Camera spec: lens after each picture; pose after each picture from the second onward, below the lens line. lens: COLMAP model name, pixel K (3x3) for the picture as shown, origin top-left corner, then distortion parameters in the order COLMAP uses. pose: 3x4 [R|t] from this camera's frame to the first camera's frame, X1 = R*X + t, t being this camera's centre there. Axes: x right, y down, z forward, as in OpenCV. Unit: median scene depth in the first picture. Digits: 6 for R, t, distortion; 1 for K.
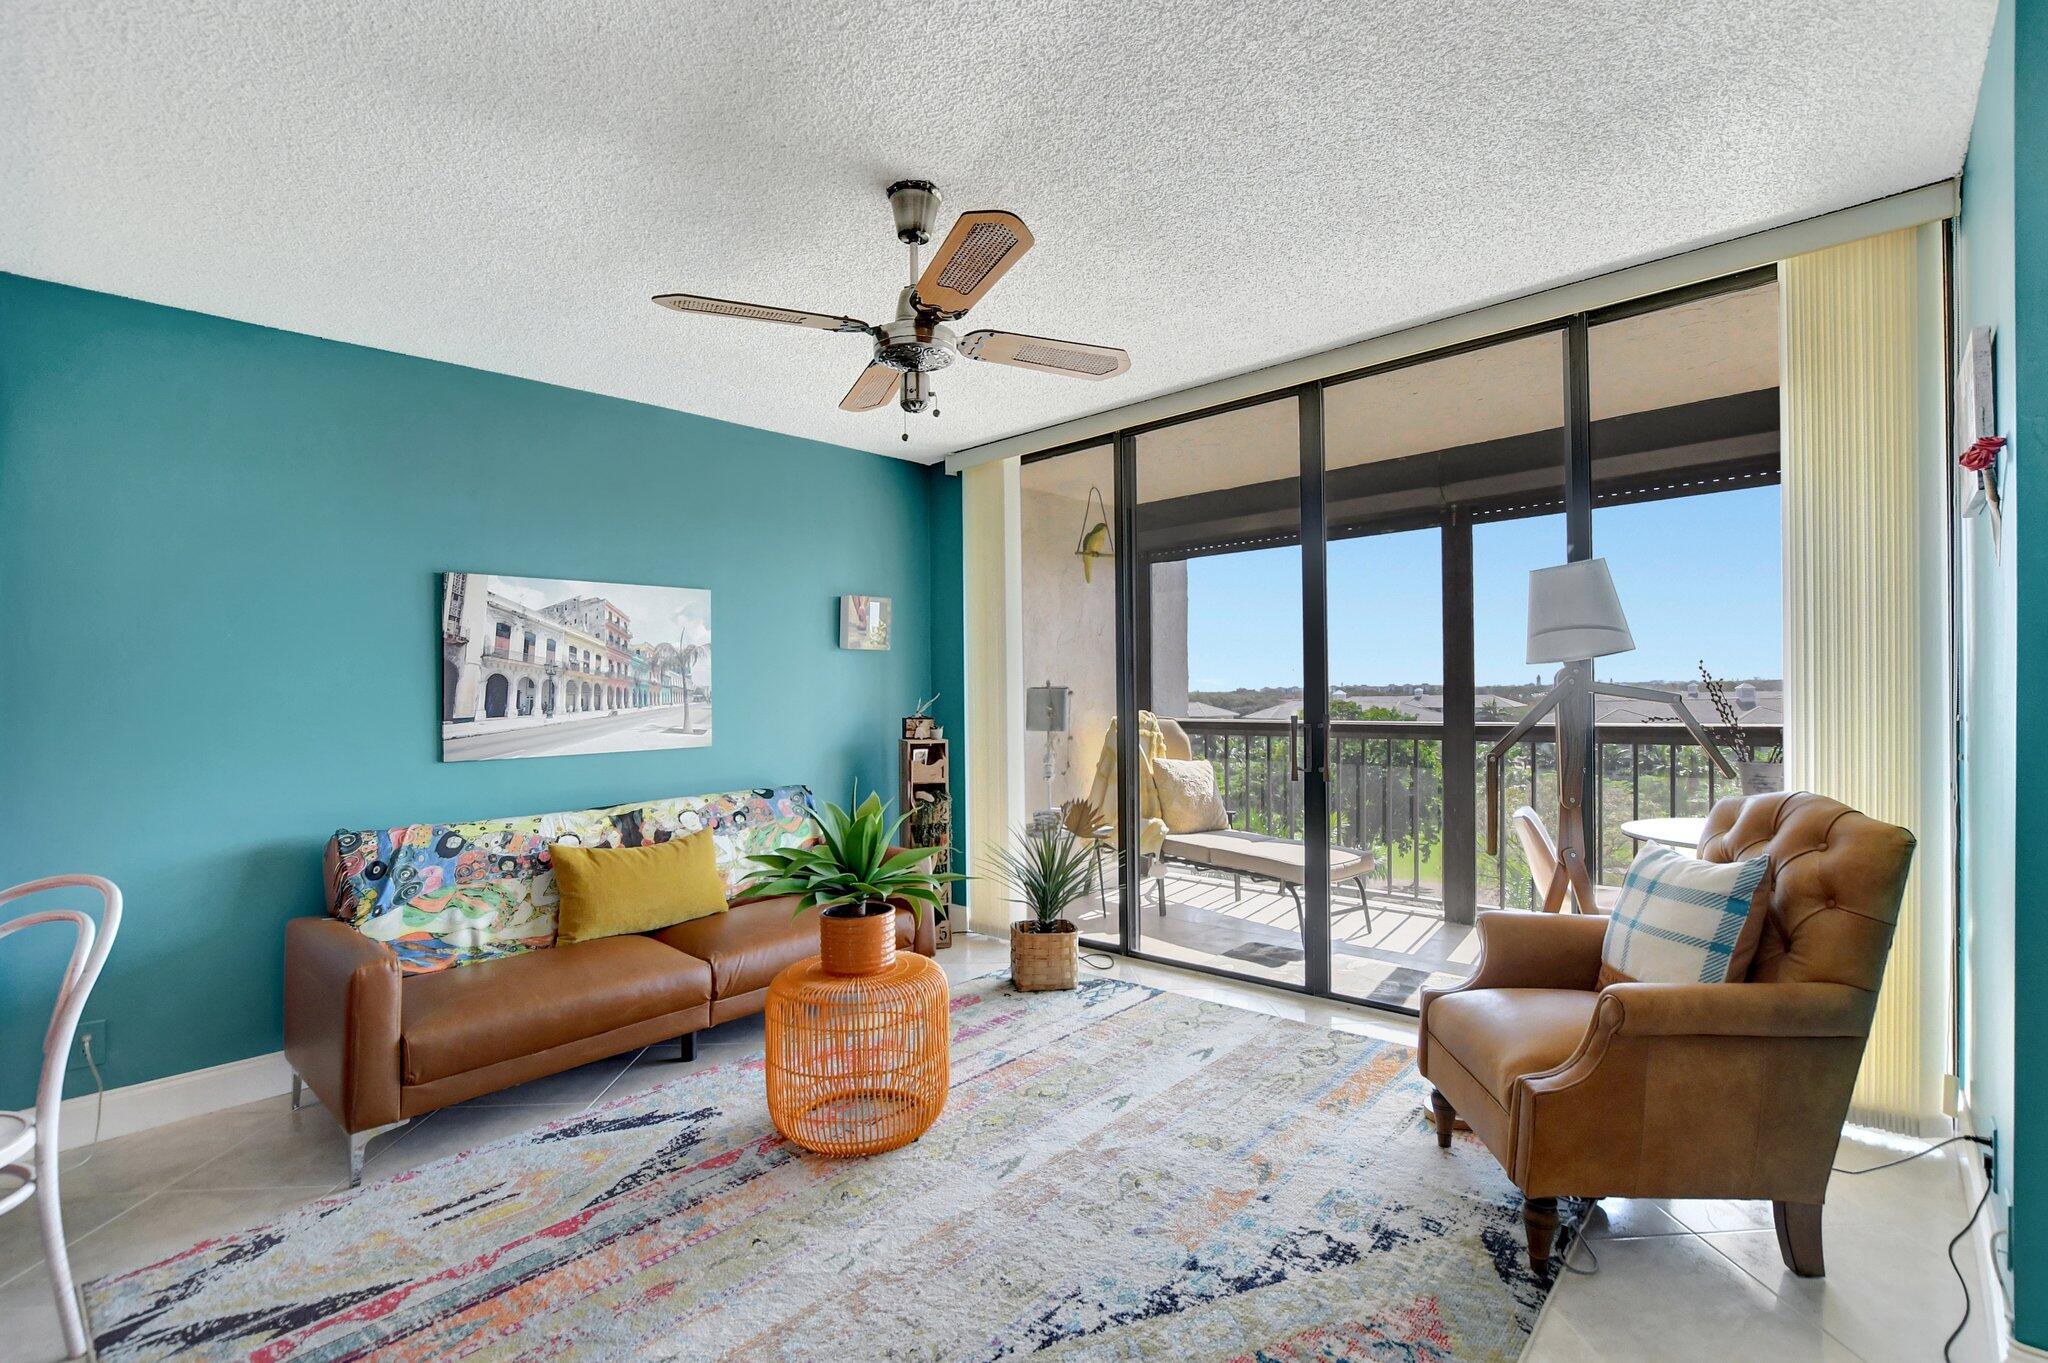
lens RADIAL K [[937.0, 0, 1018.7], [0, 937.0, 695.5], [0, 0, 1]] dist [-0.022991, 0.001585]
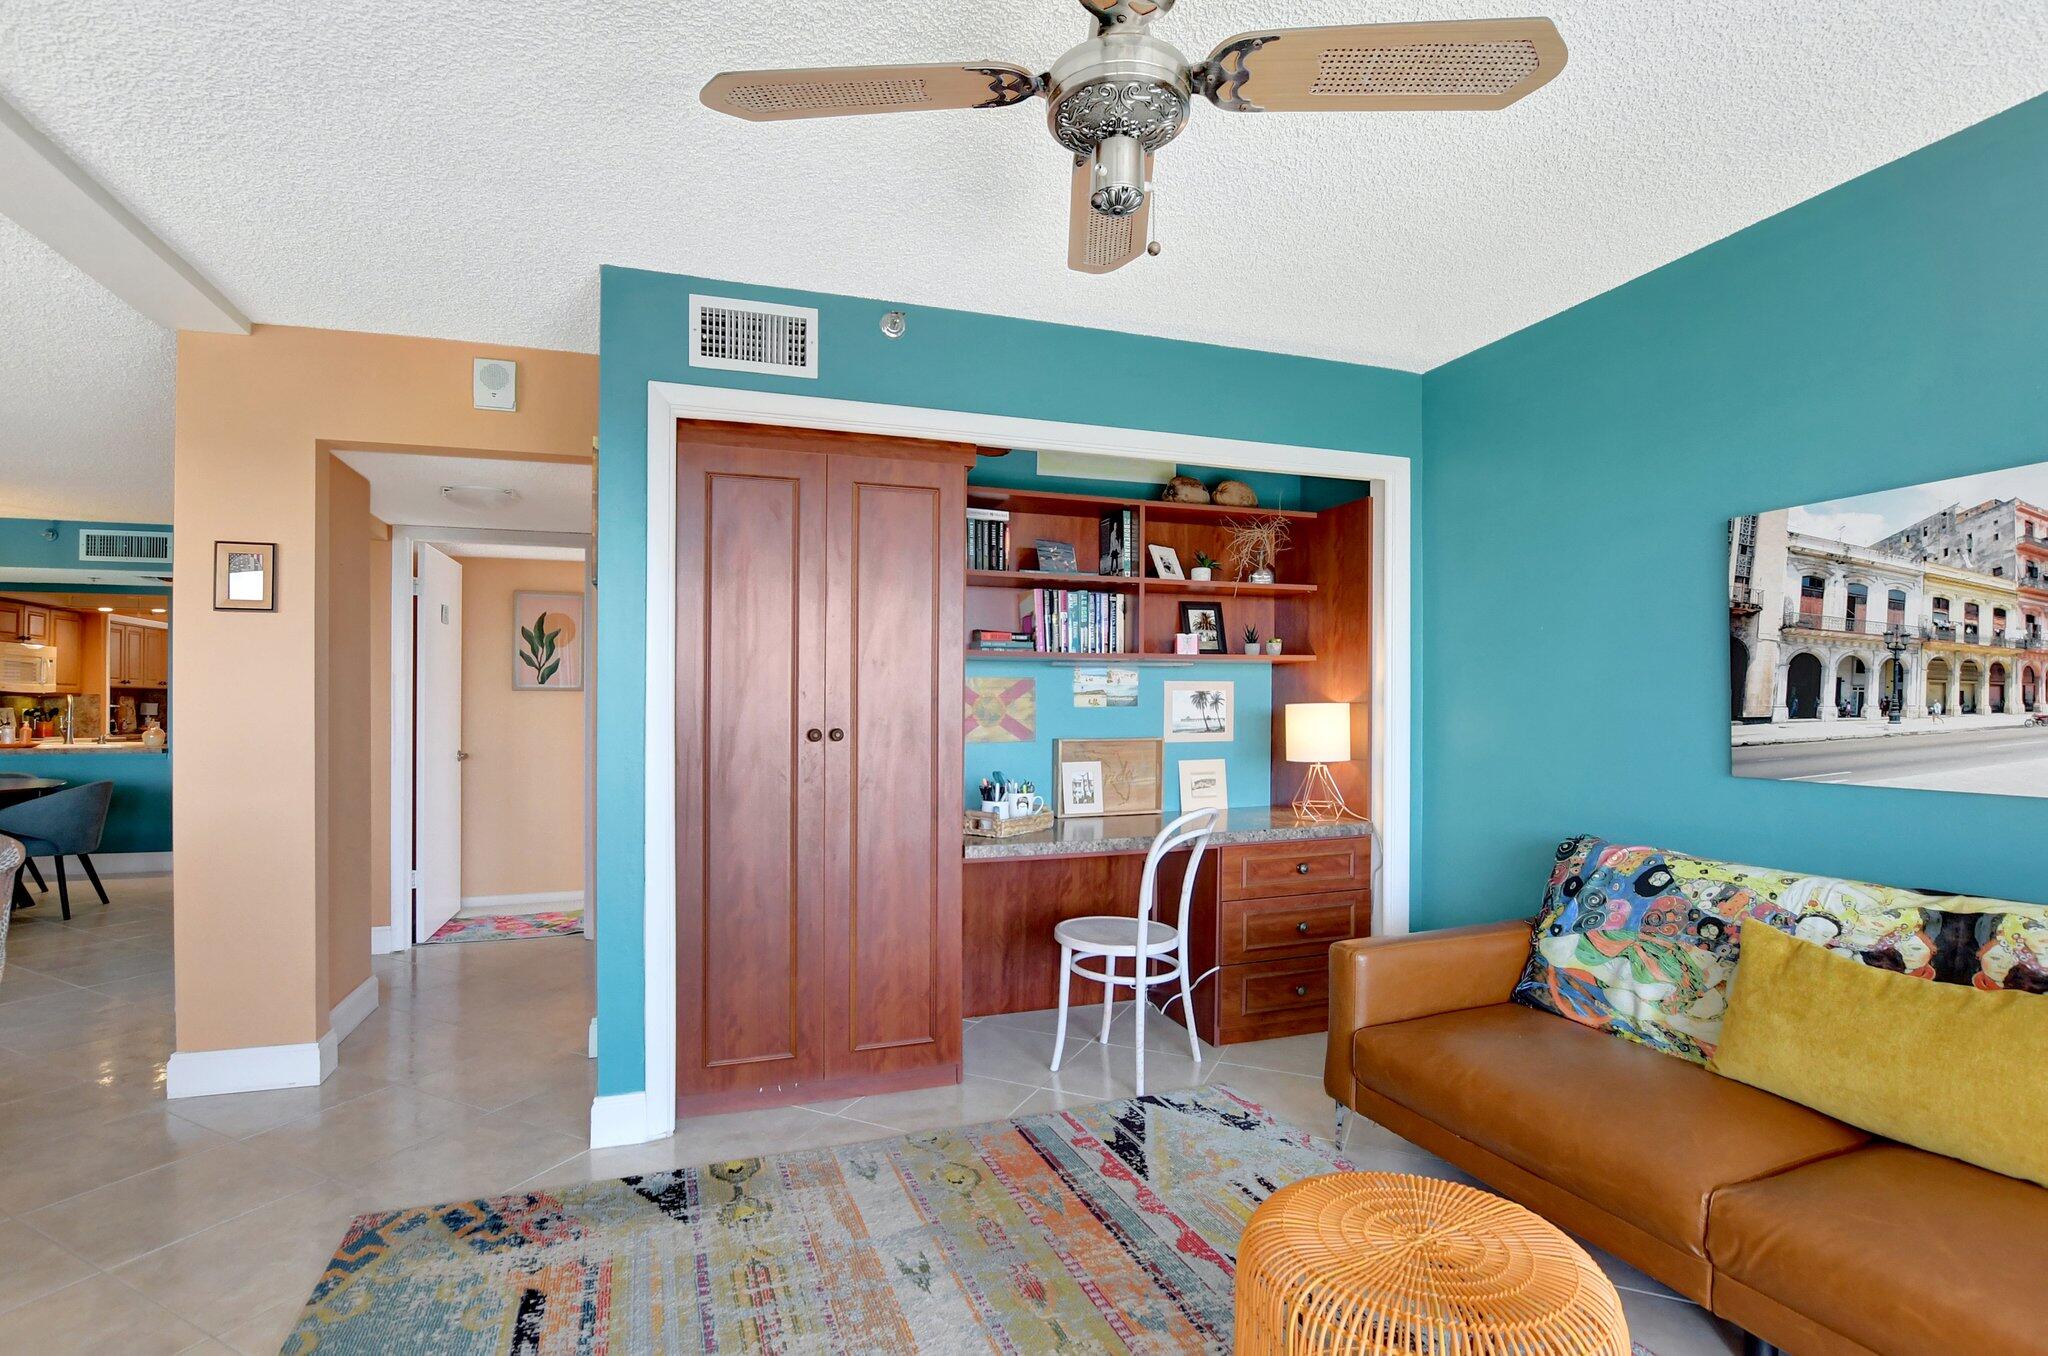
lens RADIAL K [[937.0, 0, 1010.3], [0, 937.0, 680.7], [0, 0, 1]] dist [-0.022991, 0.001585]
pose [[-0.453142, 0.001614, -0.891437, 0.287229], [0.011700, 0.999923, -0.004137, -0.007413], [0.891361, -0.012305, -0.453126, 0.801396]]
